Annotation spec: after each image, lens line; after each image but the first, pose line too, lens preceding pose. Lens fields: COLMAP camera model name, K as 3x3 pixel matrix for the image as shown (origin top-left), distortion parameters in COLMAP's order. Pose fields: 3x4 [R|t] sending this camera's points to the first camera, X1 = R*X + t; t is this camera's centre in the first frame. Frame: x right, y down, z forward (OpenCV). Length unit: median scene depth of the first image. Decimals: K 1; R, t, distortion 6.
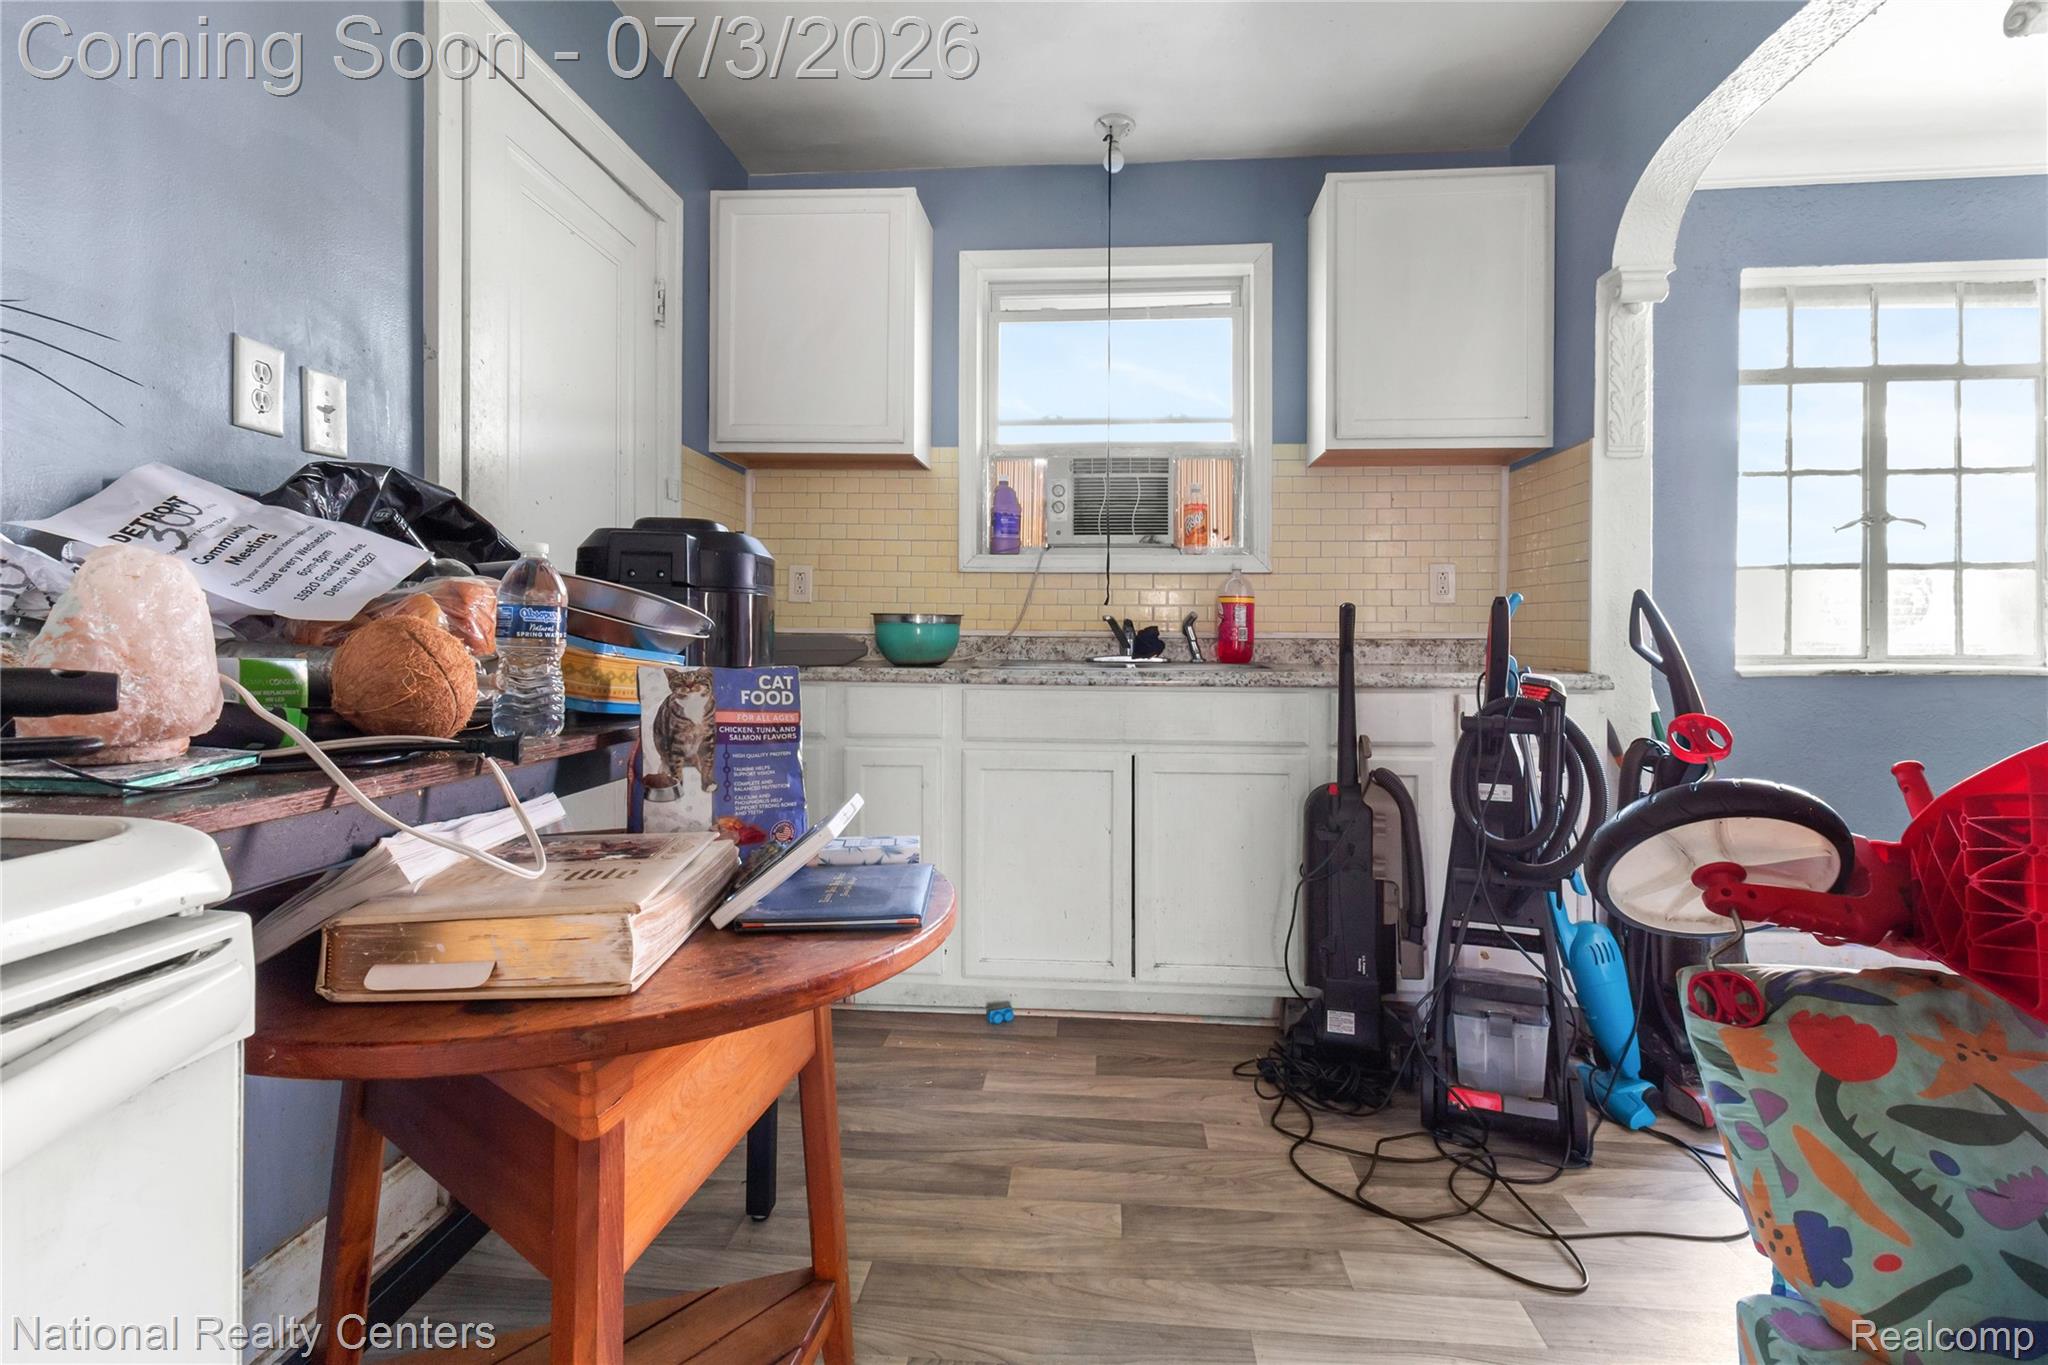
lens RADIAL K [[984.4, 0, 1024.6], [0, 984.4, 643.1], [0, 0, 1]] dist [-0.000876, -0.000196]
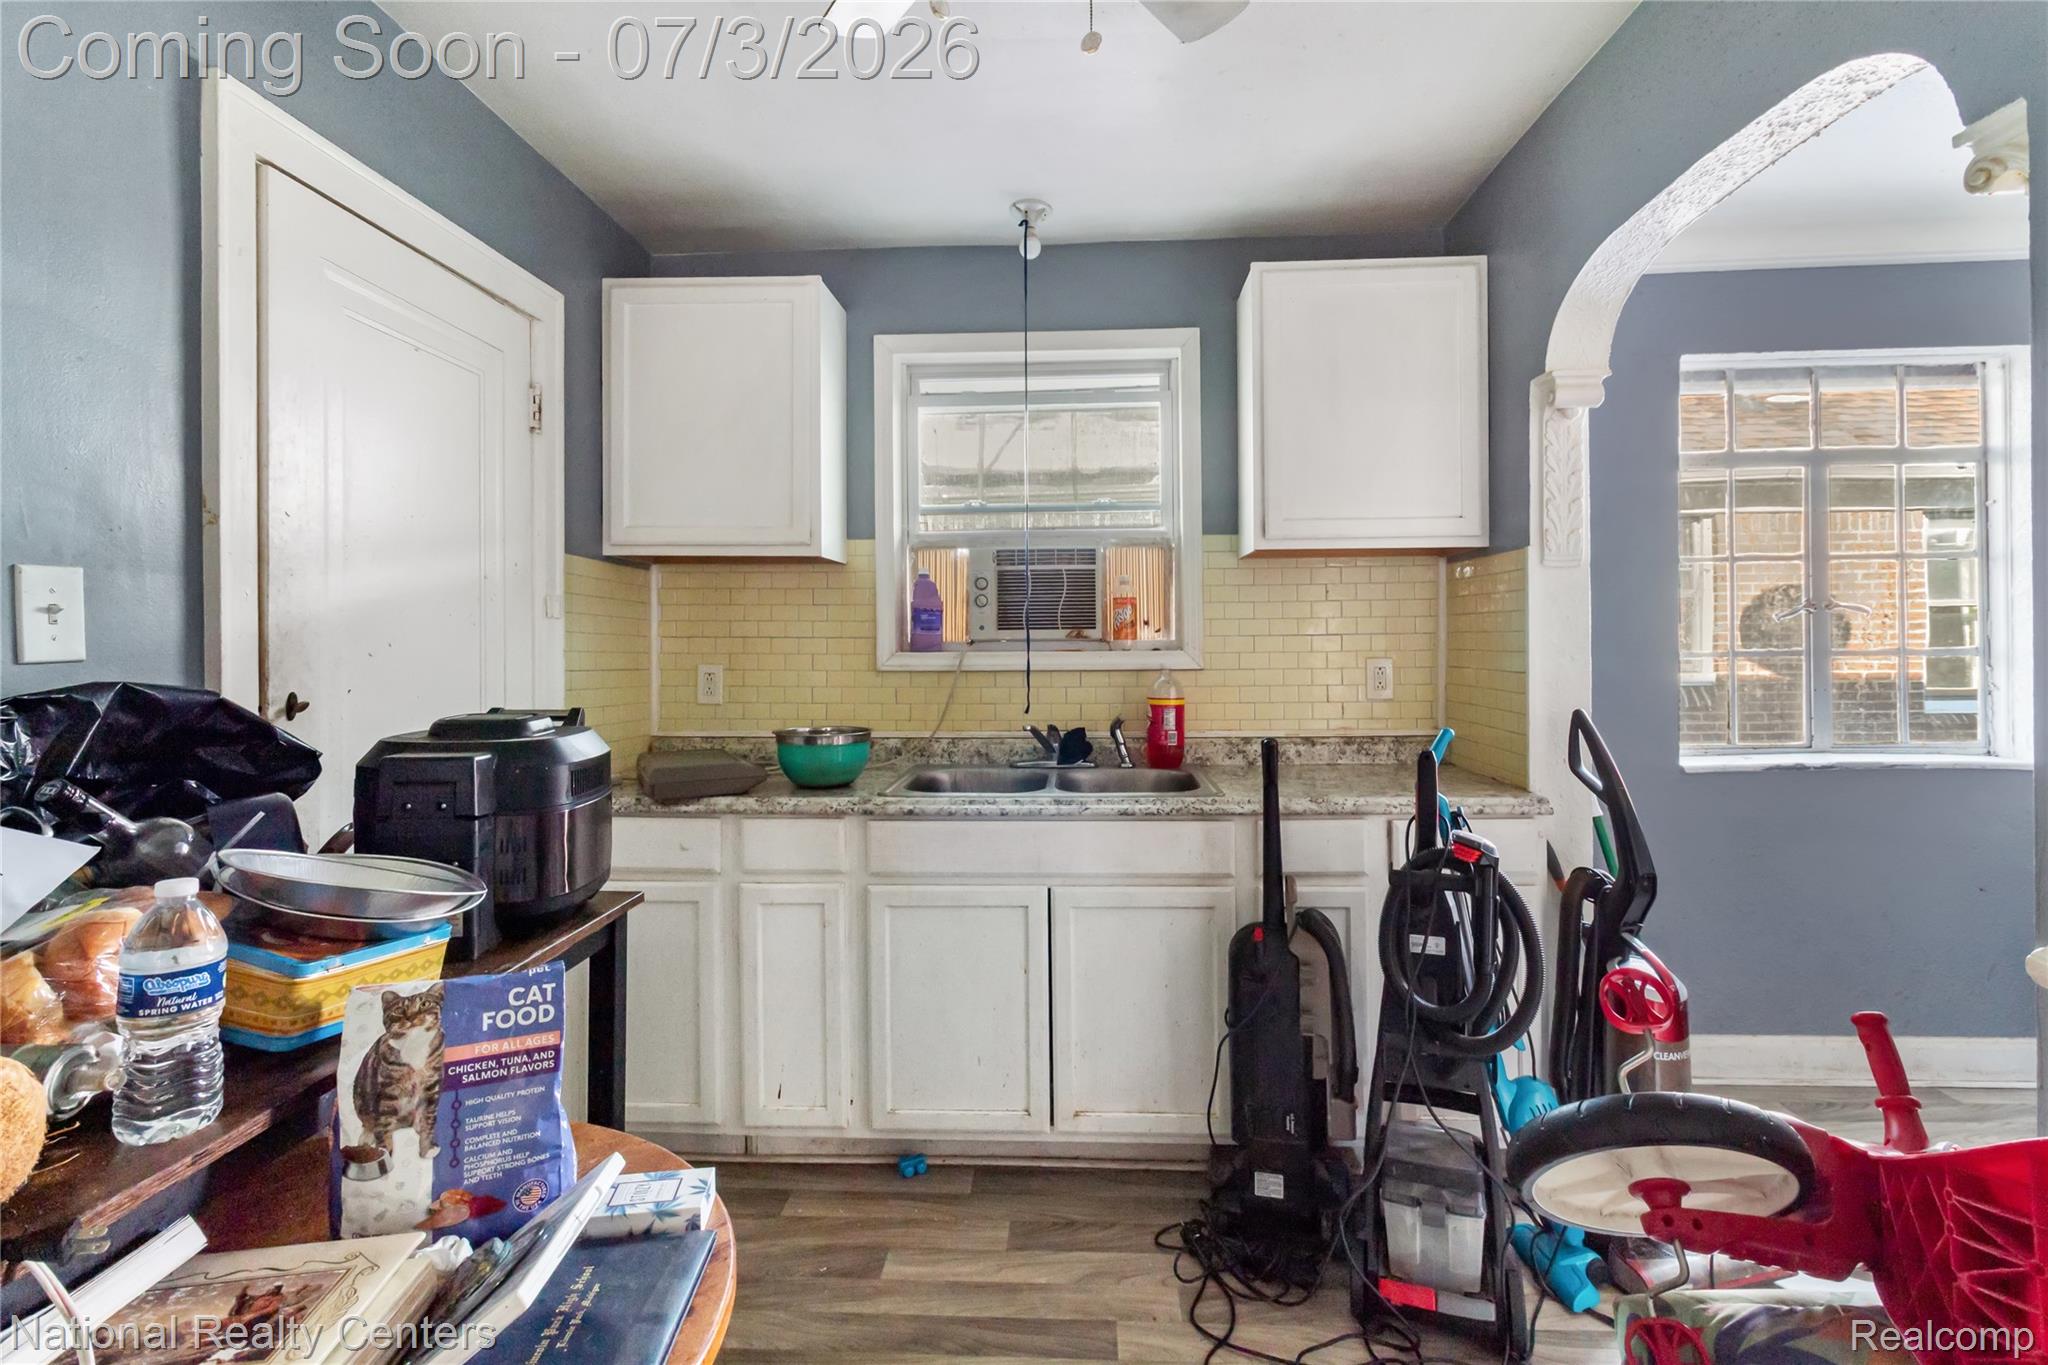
lens RADIAL K [[958.5, 0, 1024.7], [0, 958.5, 648.5], [0, 0, 1]] dist [0.002563, -0.003395]
pose [[0.999607, -0.010704, 0.025892, 0.066317], [0.010808, 0.999934, -0.003867, -0.113033], [-0.025849, 0.004146, 0.999657, 0.087186]]
